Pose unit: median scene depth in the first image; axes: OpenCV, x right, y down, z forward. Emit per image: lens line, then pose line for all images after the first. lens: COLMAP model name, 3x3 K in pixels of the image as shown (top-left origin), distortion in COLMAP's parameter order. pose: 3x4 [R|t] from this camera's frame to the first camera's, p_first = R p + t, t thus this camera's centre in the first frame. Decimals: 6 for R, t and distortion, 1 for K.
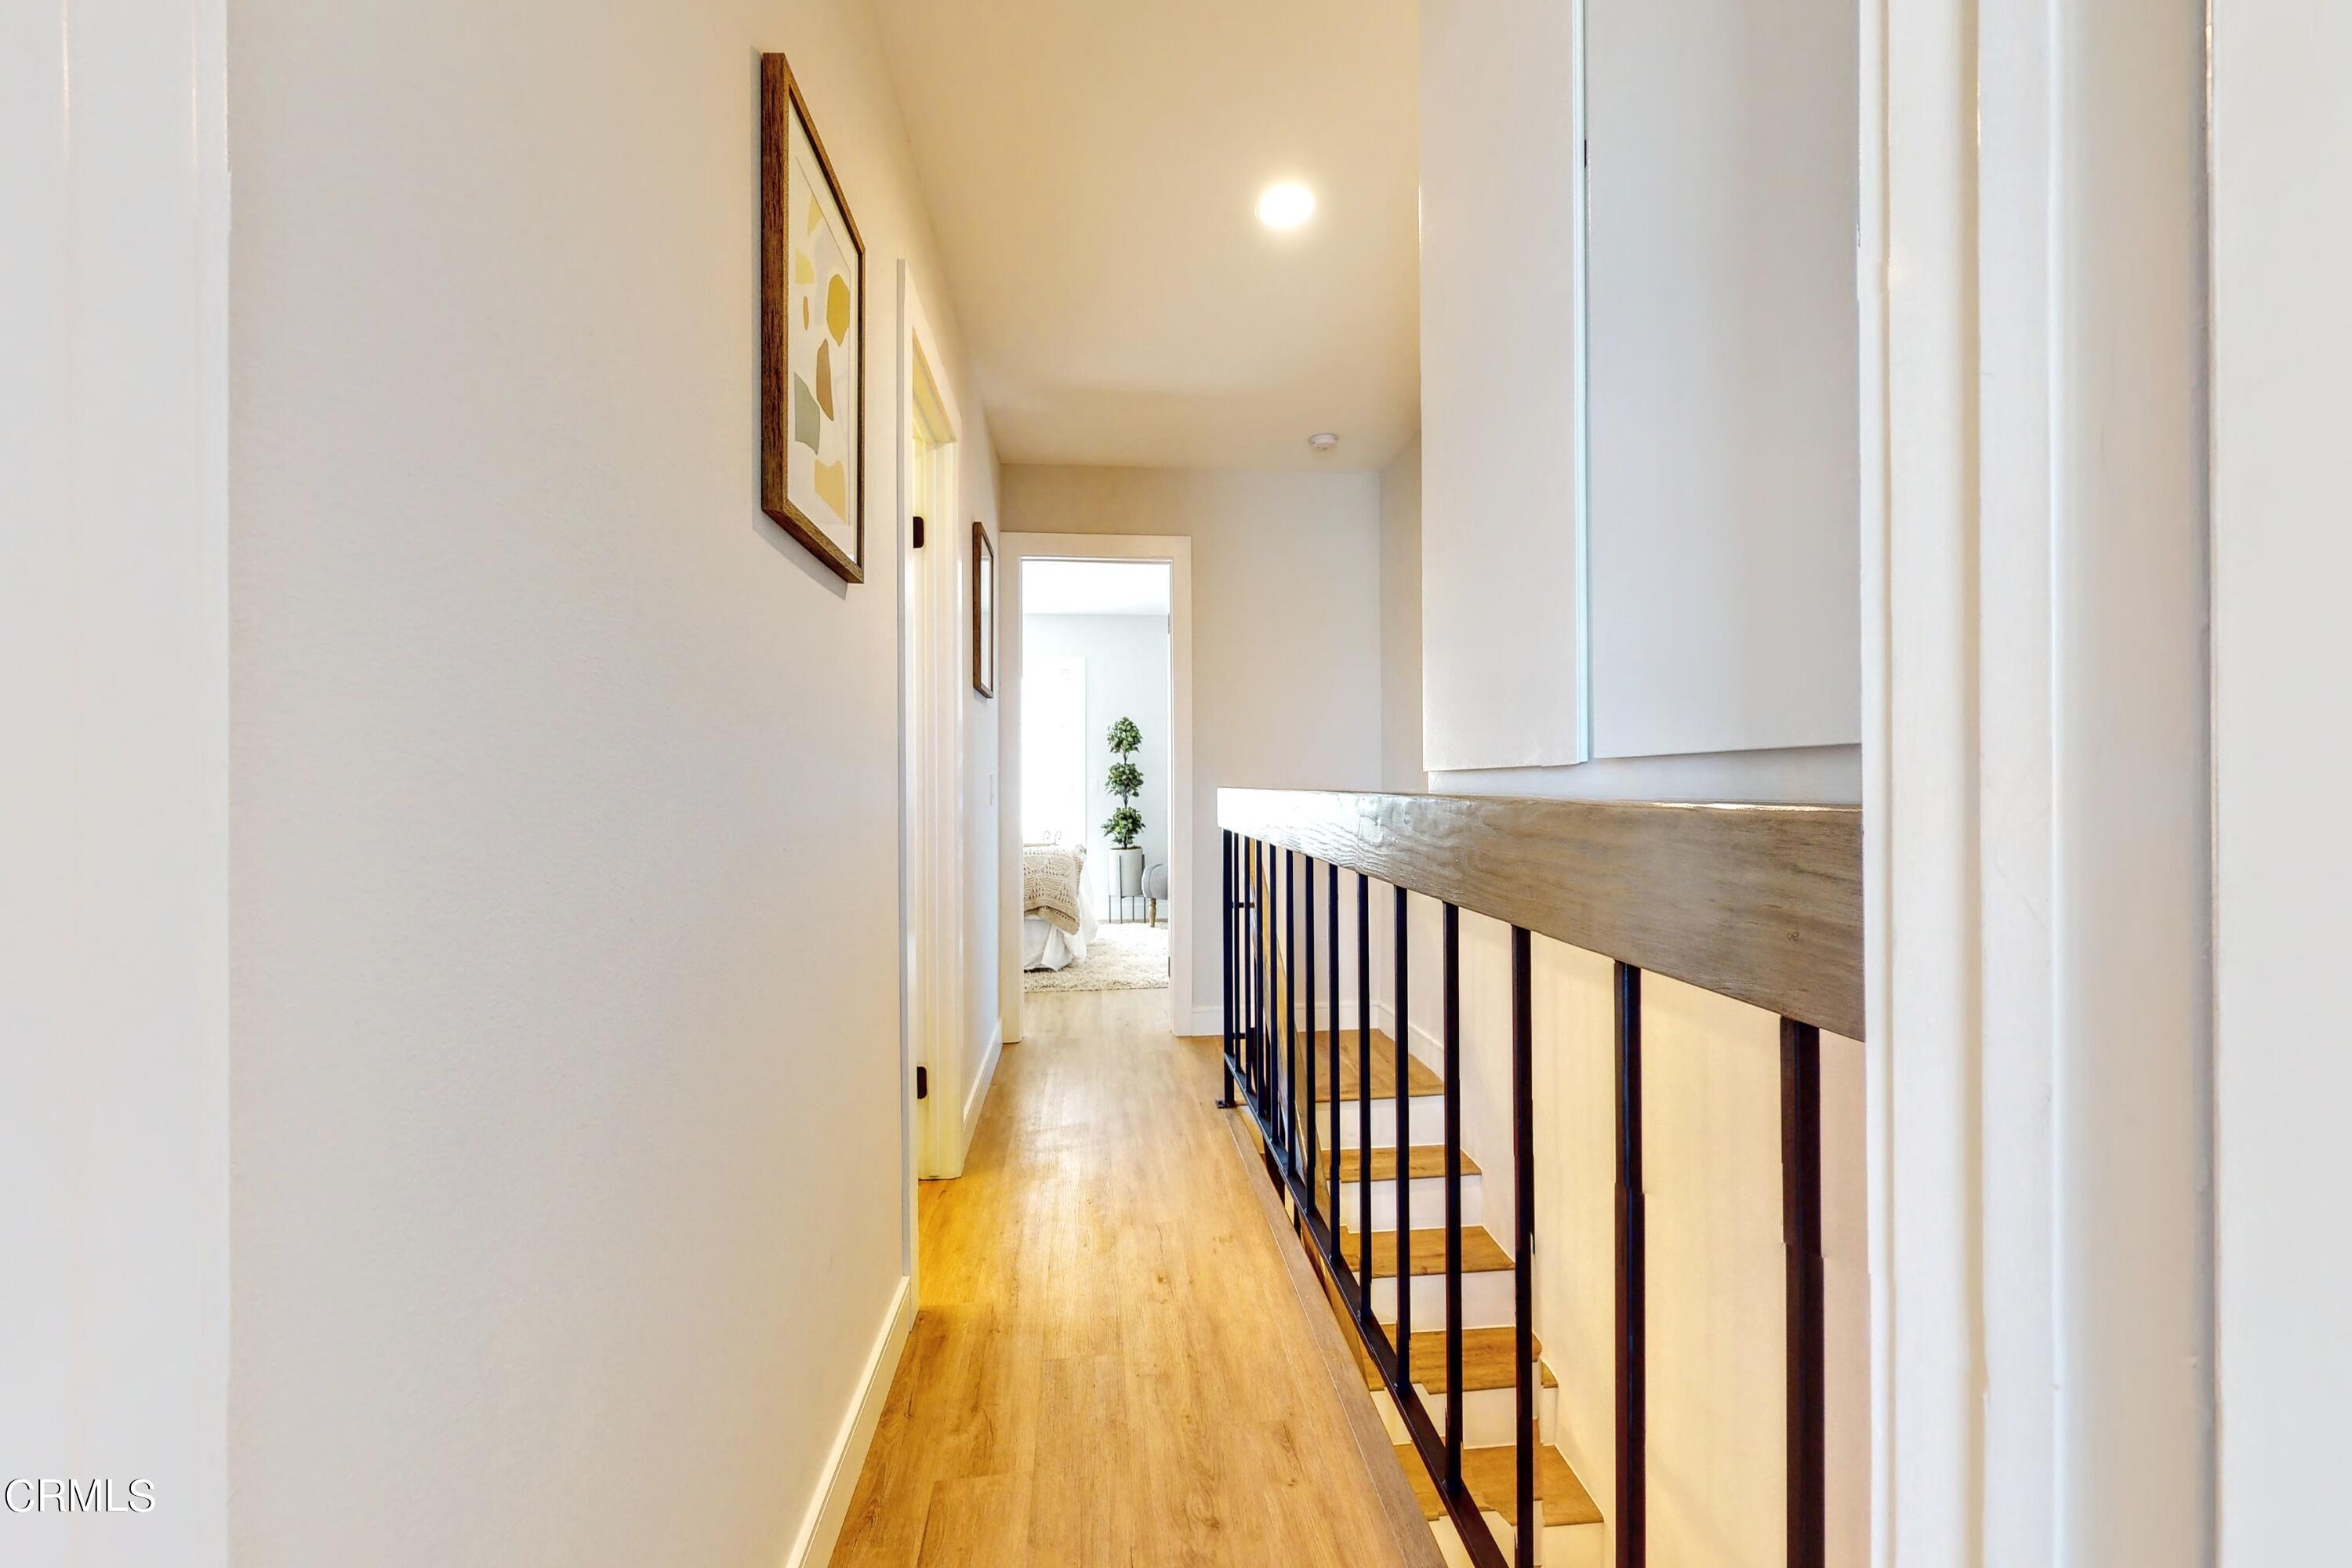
lens RADIAL K [[961.5, 0, 1176.0], [0, 961.5, 784.0], [0, 0, 1]] dist [-0.004975, 0.010784]
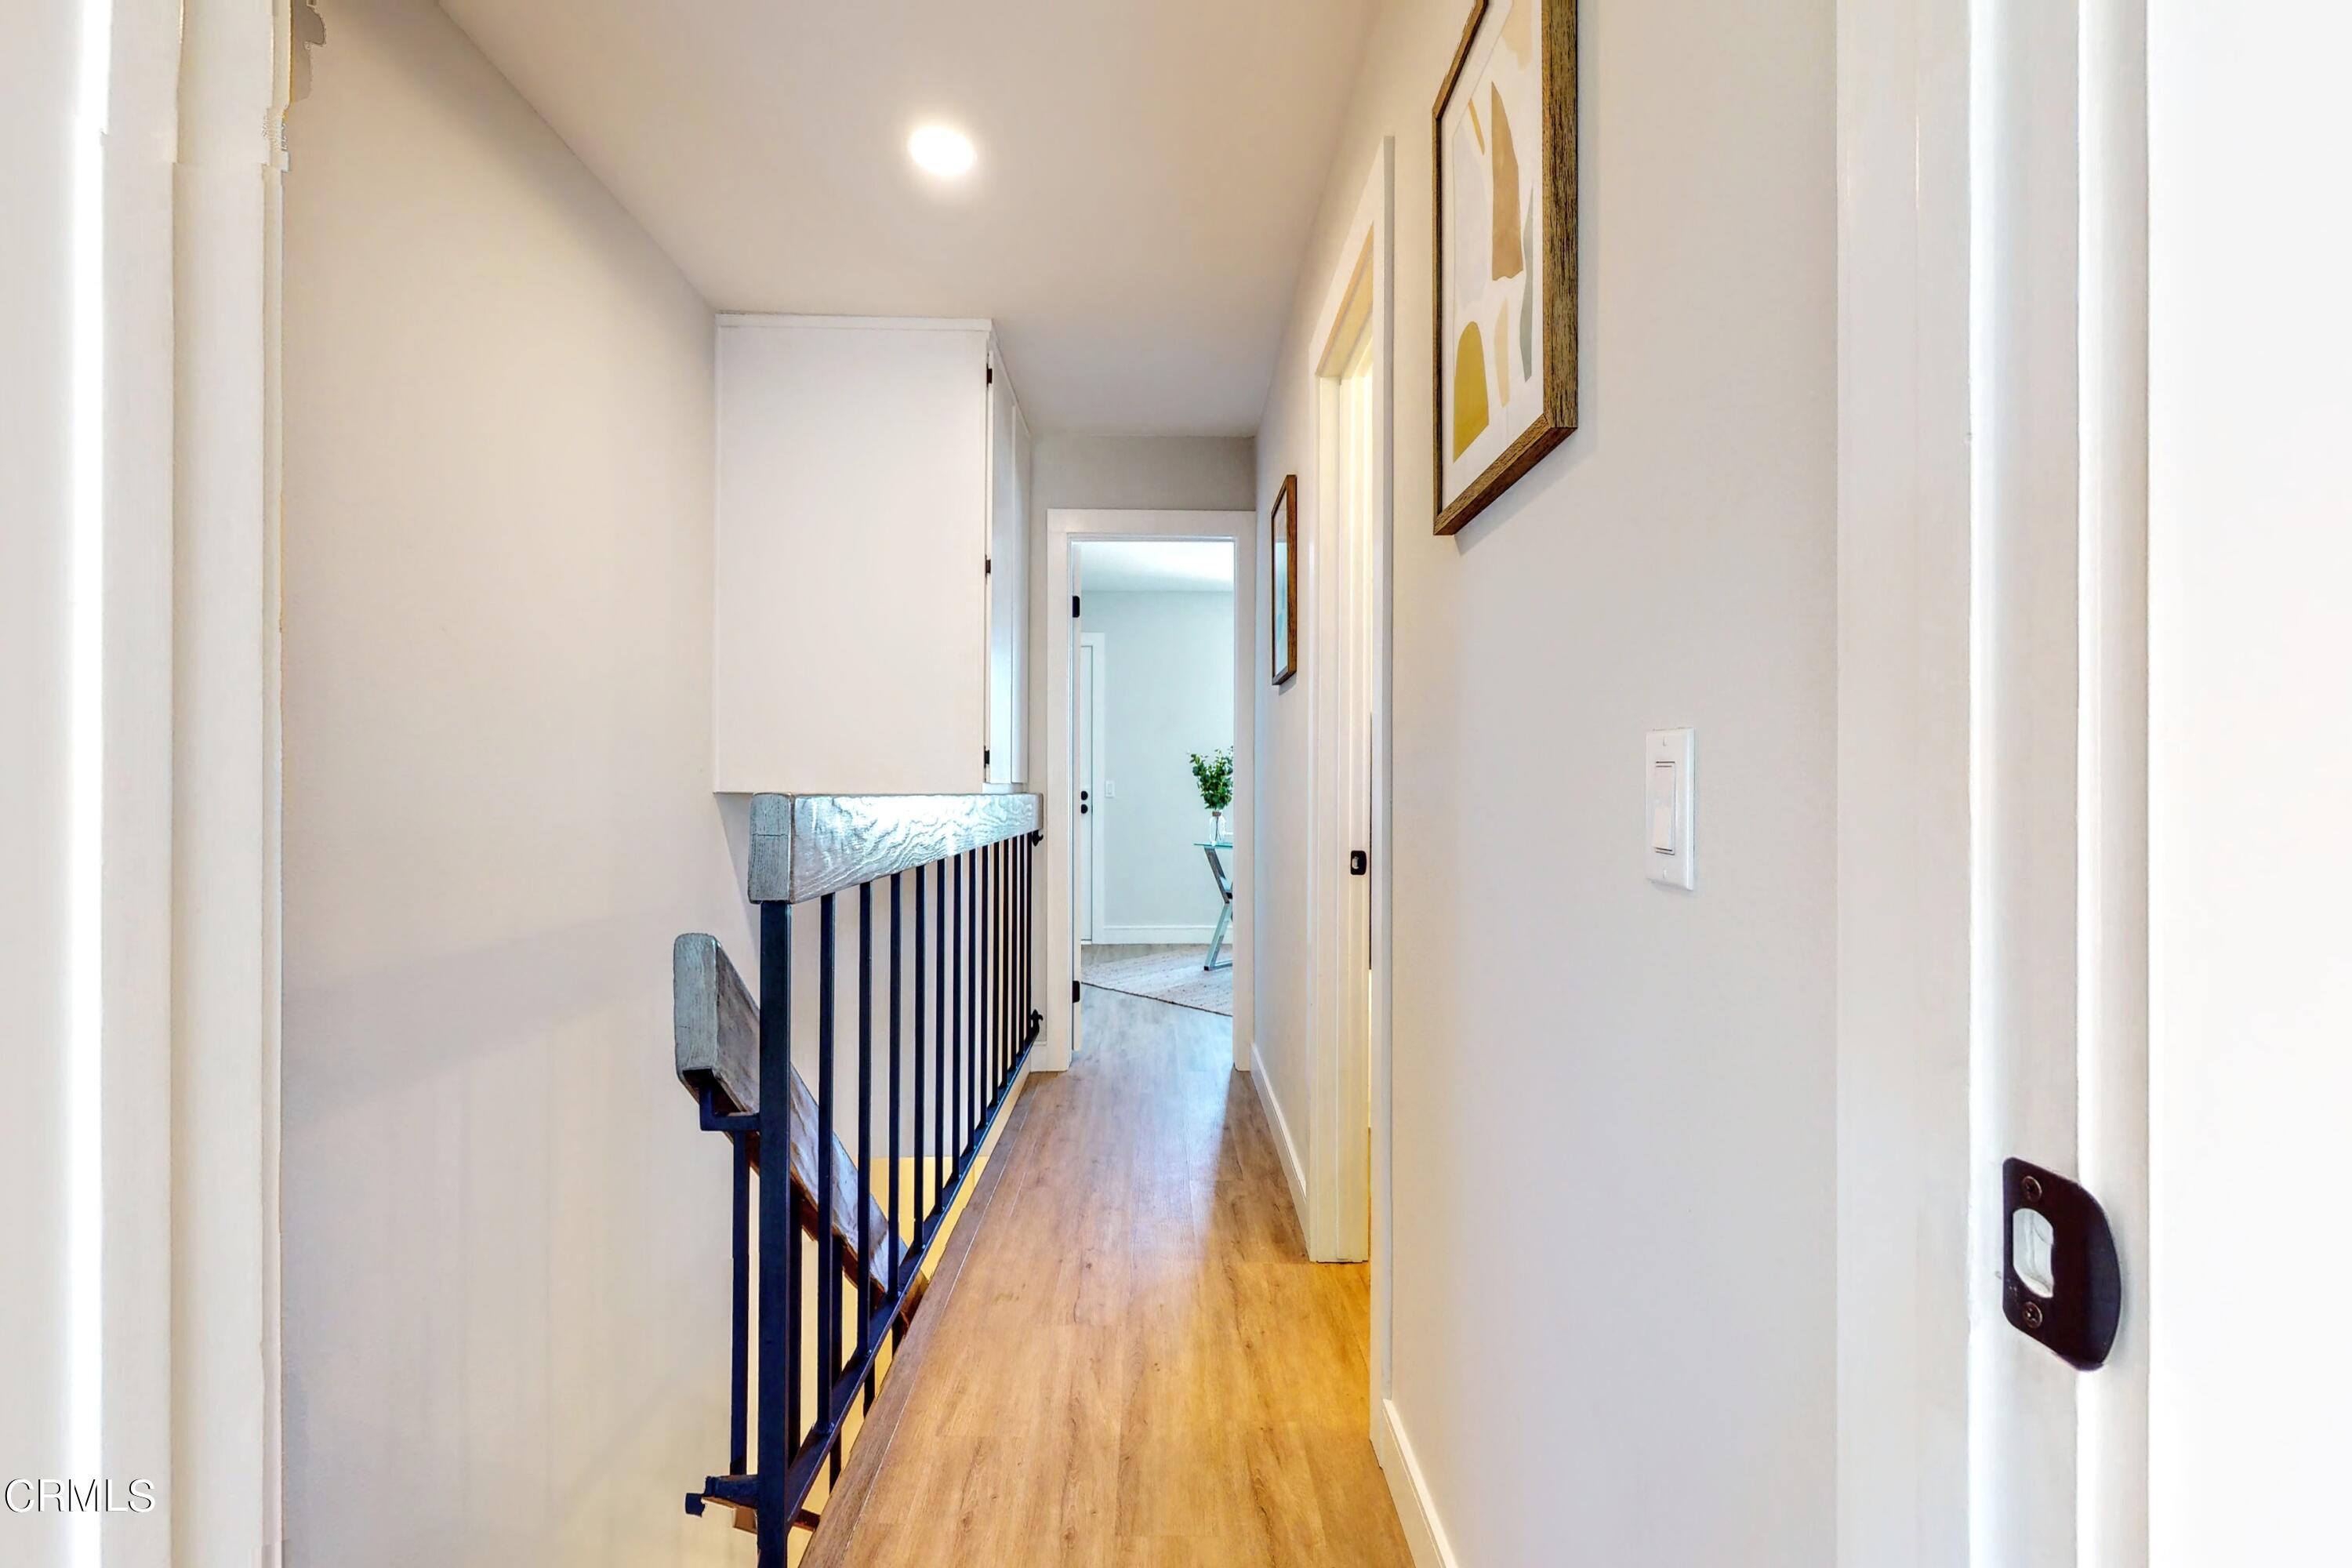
lens RADIAL K [[961.5, 0, 1176.0], [0, 961.5, 784.0], [0, 0, 1]] dist [-0.004975, 0.010784]
pose [[-0.997403, 0.001275, 0.072007, -0.204540], [0.000891, 0.999985, -0.005366, 0.000691], [-0.072013, -0.005288, -0.997390, 2.237371]]
